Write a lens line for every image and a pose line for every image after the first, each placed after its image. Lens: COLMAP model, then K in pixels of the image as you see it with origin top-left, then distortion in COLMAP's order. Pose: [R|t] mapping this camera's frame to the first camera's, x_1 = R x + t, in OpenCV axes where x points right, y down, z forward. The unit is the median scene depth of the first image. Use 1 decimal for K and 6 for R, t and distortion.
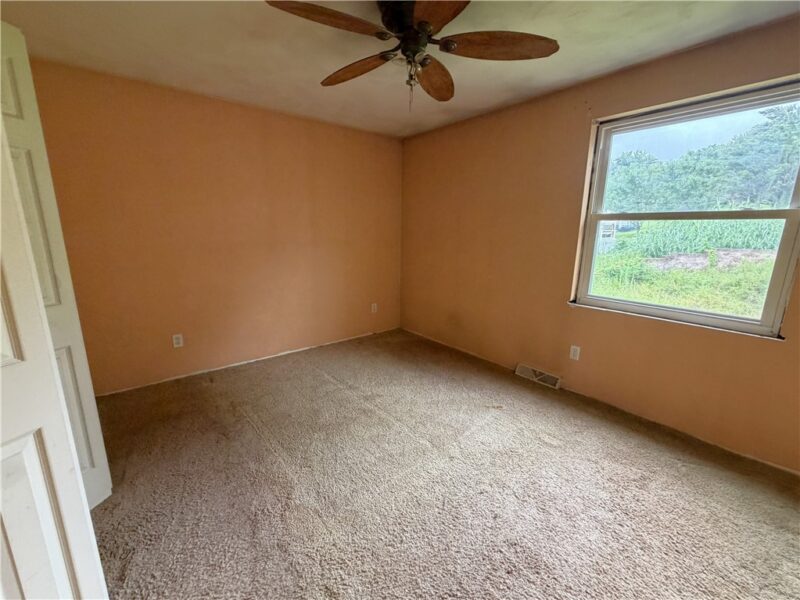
lens RADIAL K [[326.6, 0, 405.0], [0, 326.6, 299.3], [0, 0, 1]] dist [-0.000809, -0.000054]
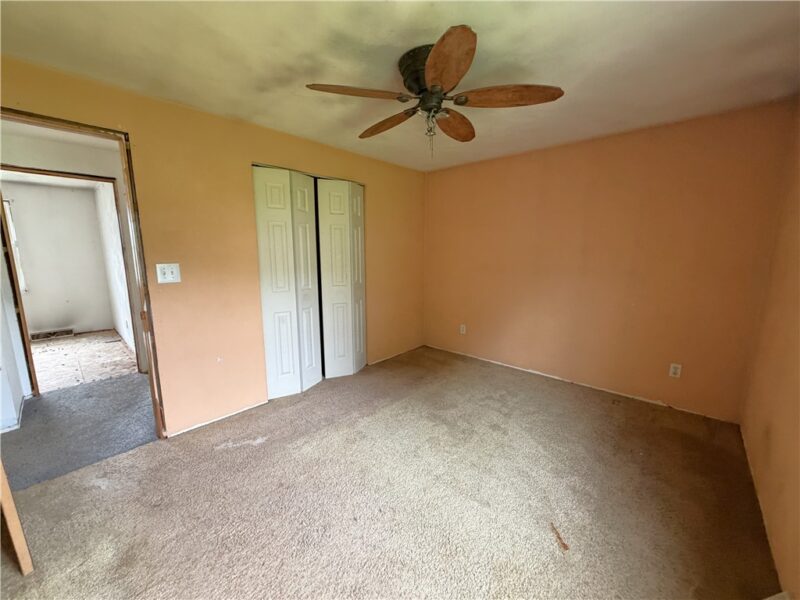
lens RADIAL K [[326.6, 0, 405.0], [0, 326.6, 299.3], [0, 0, 1]] dist [-0.000809, -0.000054]
pose [[0.151683, 0.142679, -0.978077, 0.690080], [-0.206956, 0.972178, 0.109723, -0.111722], [0.966520, 0.185776, 0.176991, 0.457265]]
